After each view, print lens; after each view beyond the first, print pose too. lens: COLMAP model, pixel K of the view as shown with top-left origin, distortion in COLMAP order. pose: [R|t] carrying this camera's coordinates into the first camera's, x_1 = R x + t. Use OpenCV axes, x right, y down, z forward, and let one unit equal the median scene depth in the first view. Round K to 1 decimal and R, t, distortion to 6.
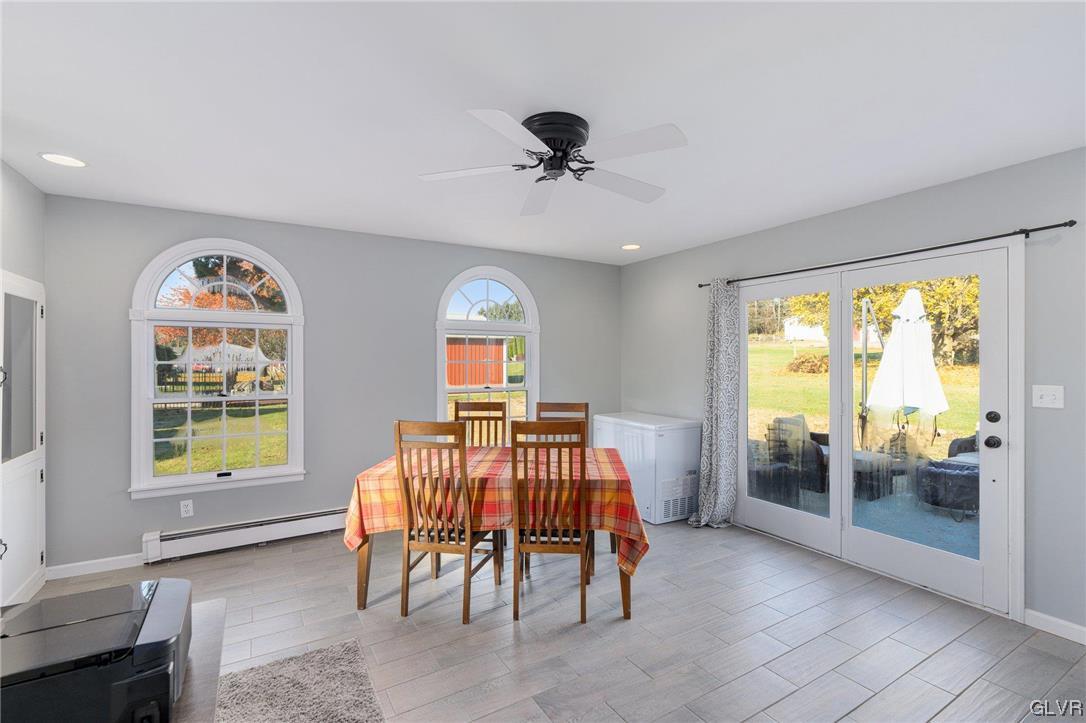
lens RADIAL K [[492.9, 0, 552.2], [0, 492.9, 357.4], [0, 0, 1]] dist [-0.007553, 0.002138]
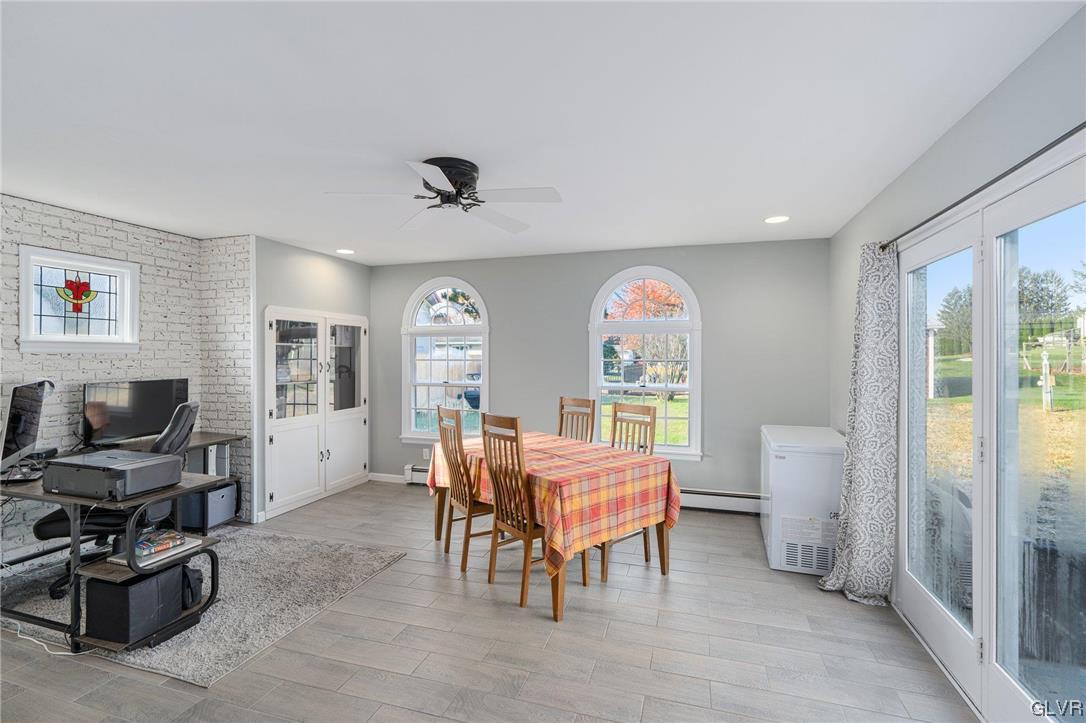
lens RADIAL K [[492.9, 0, 553.4], [0, 492.9, 355.7], [0, 0, 1]] dist [-0.007553, 0.002138]
pose [[0.668738, 0.001150, -0.743497, 0.785225], [-0.001375, 0.999999, 0.000311, -0.005430], [0.743497, 0.000814, 0.668739, 0.291943]]
